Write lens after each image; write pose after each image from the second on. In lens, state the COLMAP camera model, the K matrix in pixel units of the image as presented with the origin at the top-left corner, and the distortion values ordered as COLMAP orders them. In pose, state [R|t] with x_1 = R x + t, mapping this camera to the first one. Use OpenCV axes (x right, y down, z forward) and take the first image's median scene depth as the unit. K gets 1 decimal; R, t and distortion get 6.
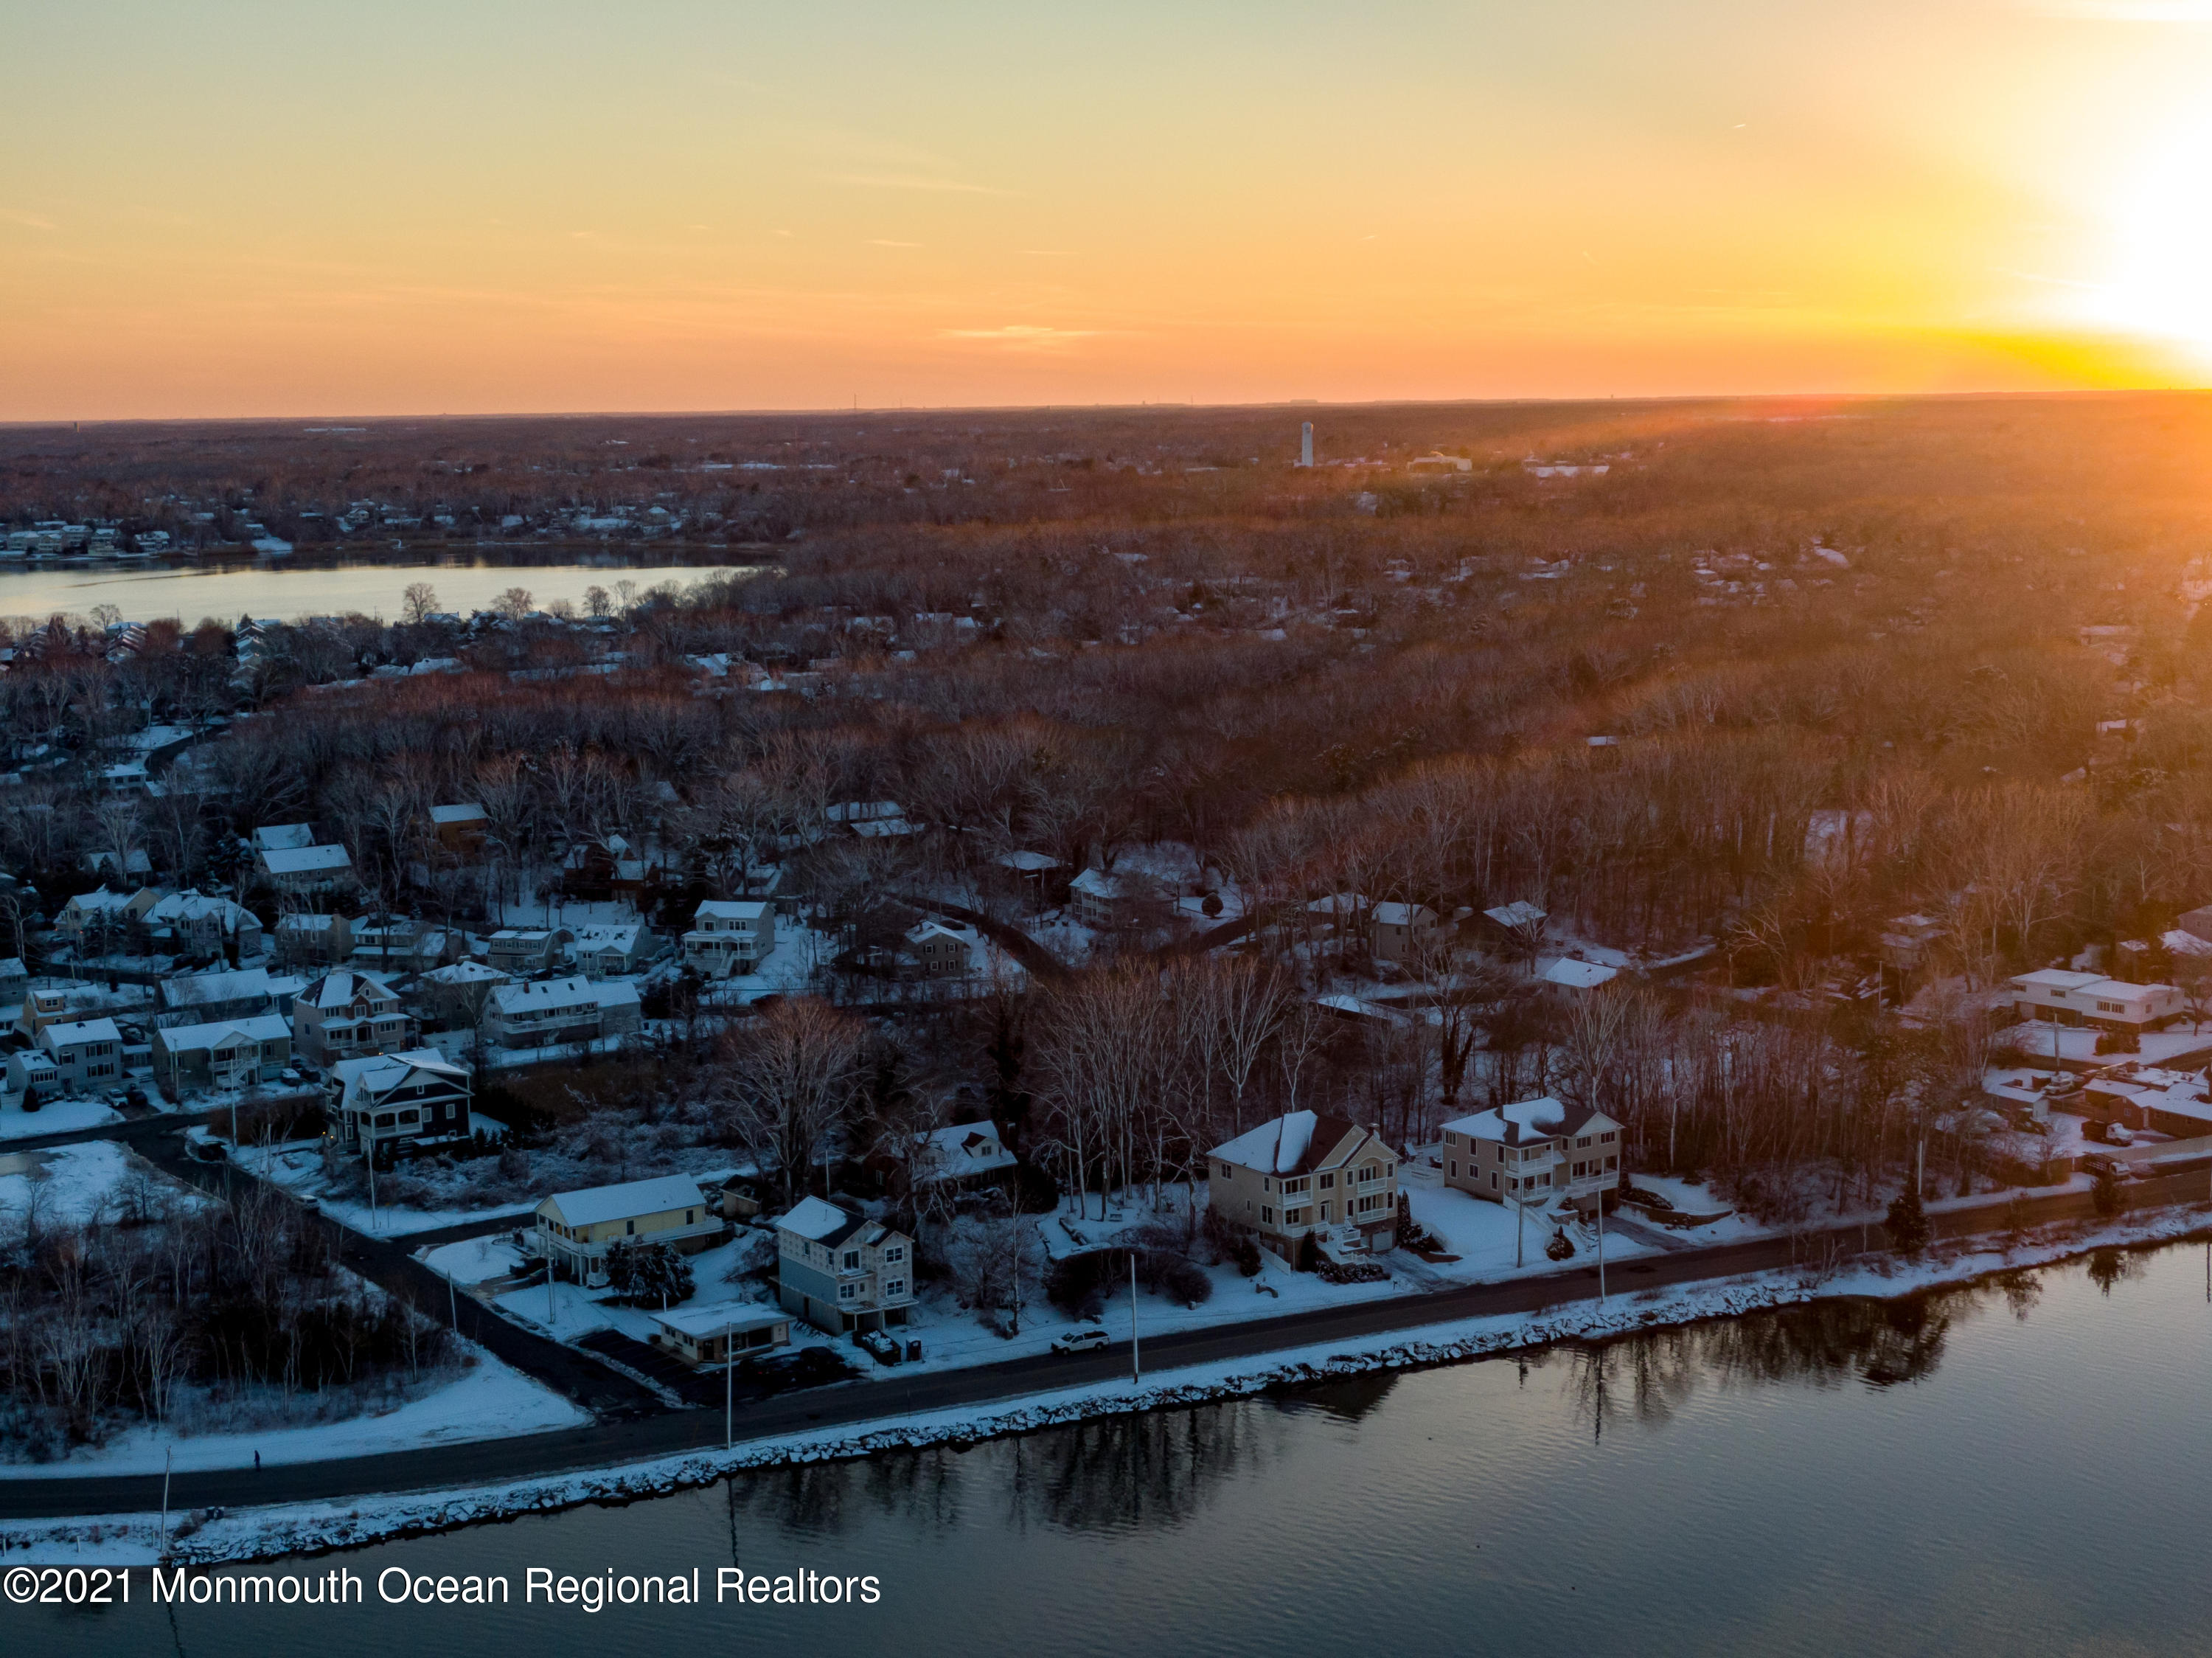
lens RADIAL K [[3143.5, 0, 1106.0], [0, 3143.5, 829.0], [0, 0, 1]] dist [0.054771, -0.231588]
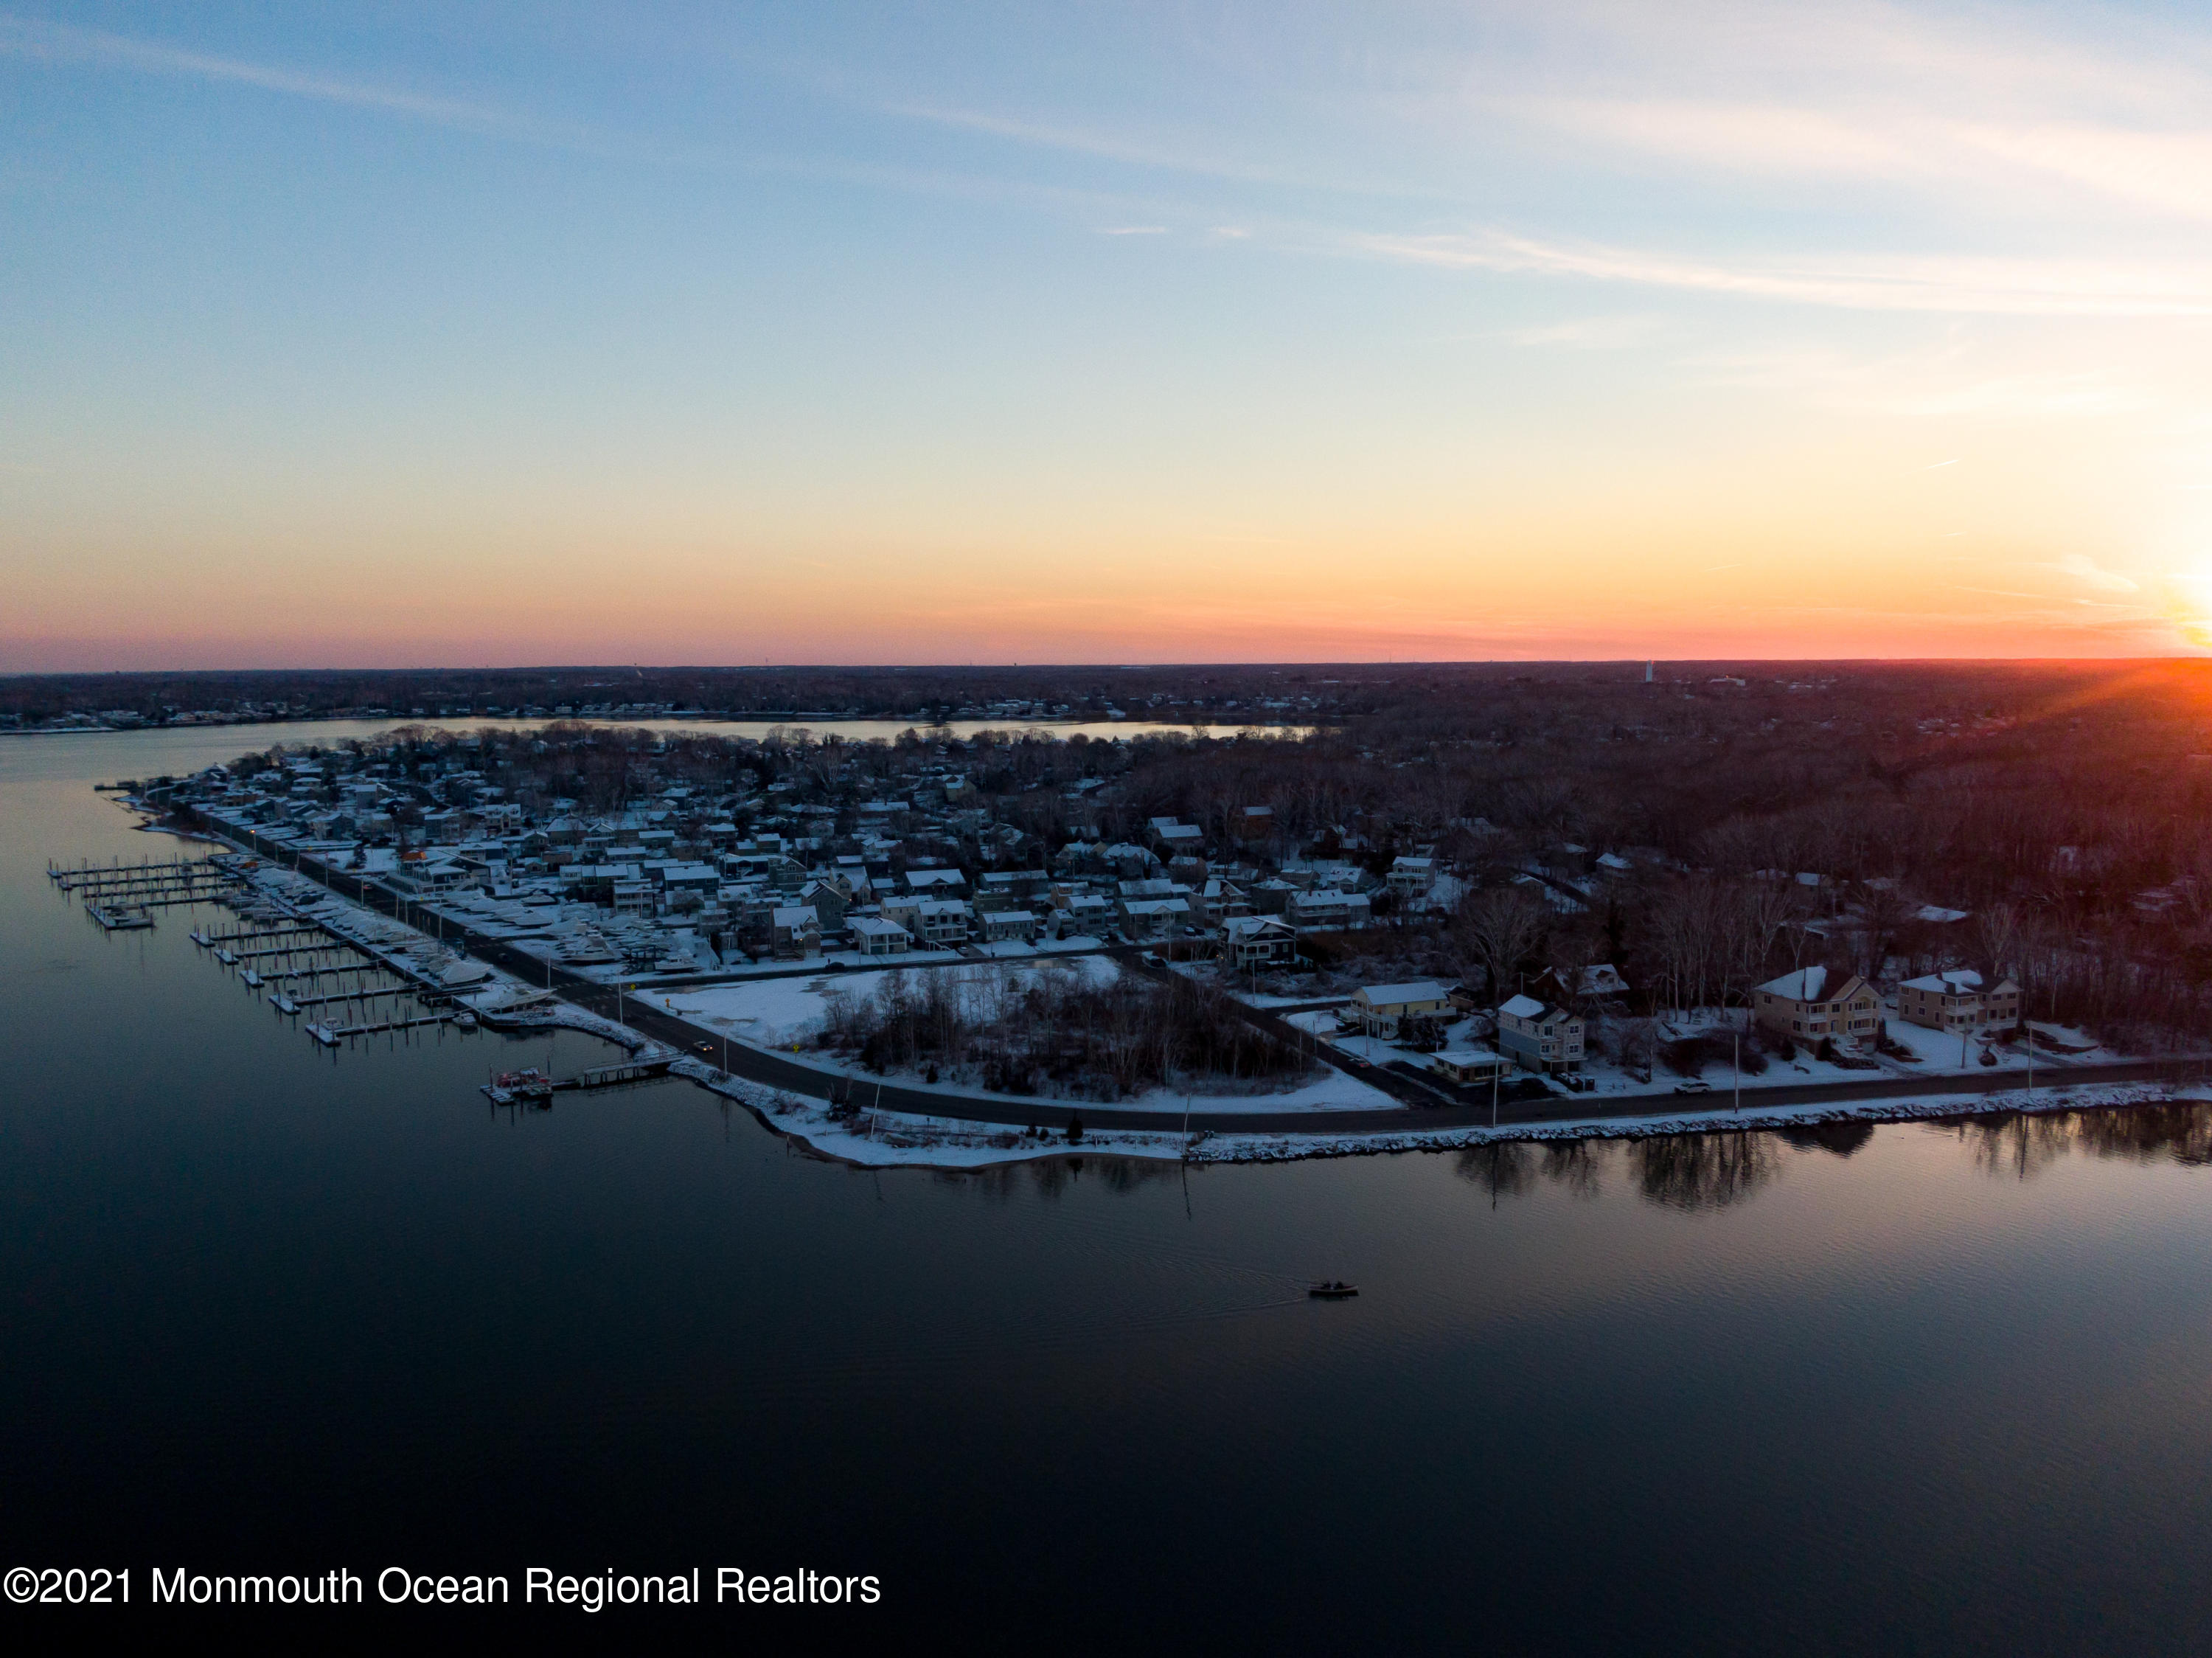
lens RADIAL K [[1572.2, 0, 1106.0], [0, 1572.2, 829.0], [0, 0, 1]] dist [0.068997, -0.122846]
pose [[0.968100, 0.035939, -0.247974, -0.095591], [-0.042912, 0.998819, -0.022771, 0.051780], [0.246863, 0.032686, 0.968499, 0.090161]]
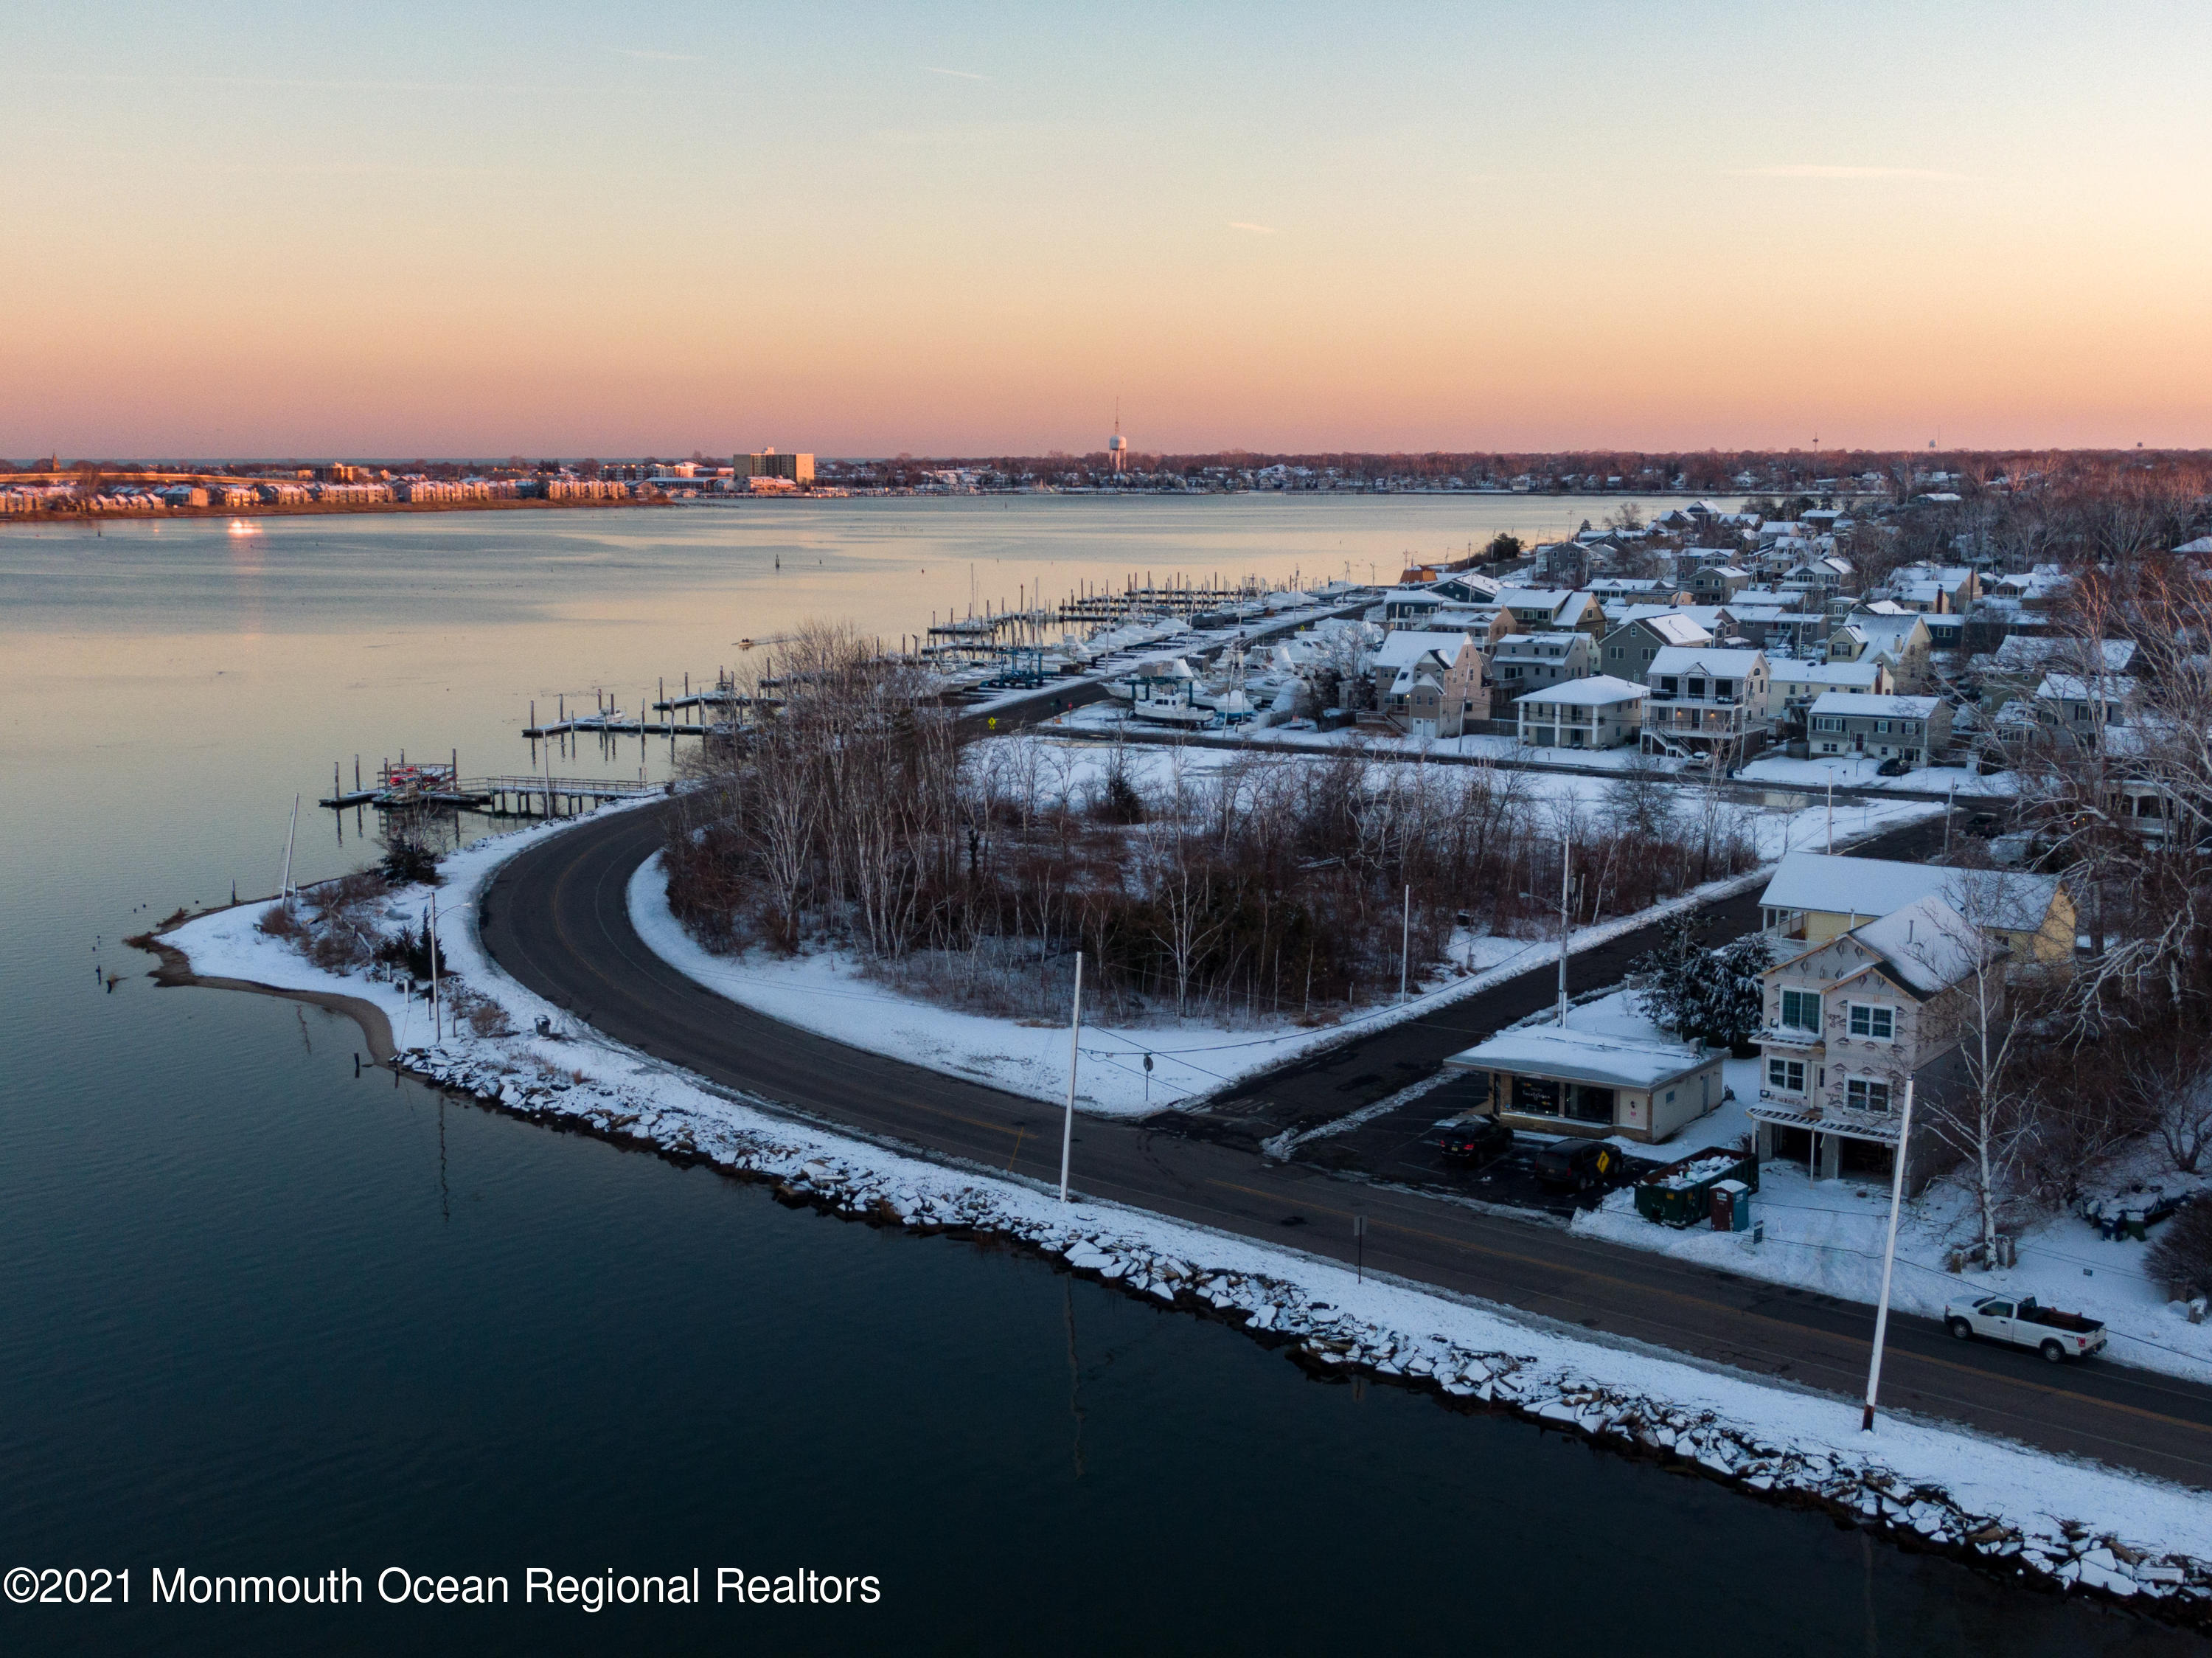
lens RADIAL K [[2606.9, 0, 1106.0], [0, 2606.9, 829.0], [0, 0, 1]] dist [0.051402, -0.183162]
pose [[0.350357, 0.148165, -0.924823, 0.213066], [-0.131642, 0.985397, 0.107998, 0.075622], [0.927319, 0.083908, 0.364745, 0.696932]]
